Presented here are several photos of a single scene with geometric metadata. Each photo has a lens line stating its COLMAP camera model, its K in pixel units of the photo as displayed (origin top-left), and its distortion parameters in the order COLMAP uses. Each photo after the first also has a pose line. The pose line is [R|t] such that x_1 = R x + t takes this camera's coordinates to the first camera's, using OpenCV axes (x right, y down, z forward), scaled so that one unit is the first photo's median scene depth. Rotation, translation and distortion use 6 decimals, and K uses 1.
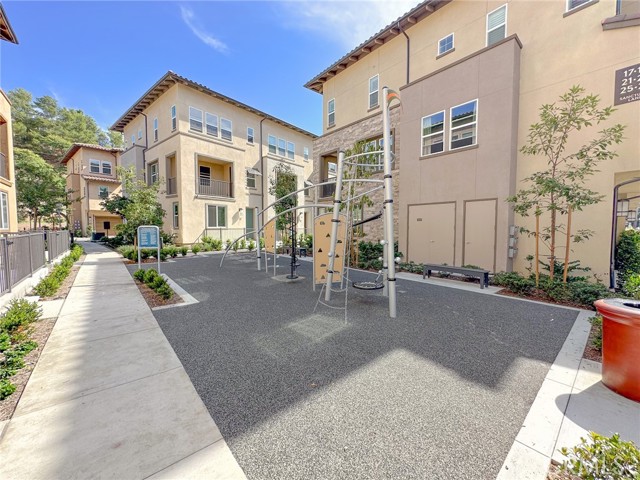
lens RADIAL K [[255.2, 0, 321.8], [0, 255.2, 237.7], [0, 0, 1]] dist [-0.000190, -0.001064]
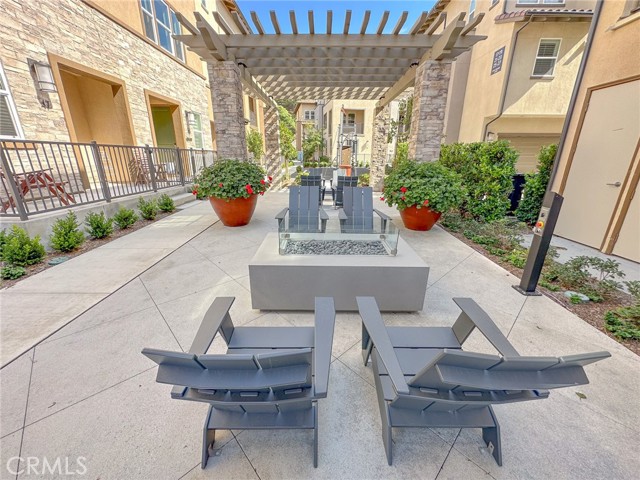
lens RADIAL K [[255.2, 0, 321.2], [0, 255.2, 239.9], [0, 0, 1]] dist [-0.000190, -0.001064]
pose [[0.754210, 0.208452, -0.622668, 0.593108], [-0.034479, 0.959537, 0.279464, 0.044057], [0.655728, -0.189306, 0.730879, -0.469693]]
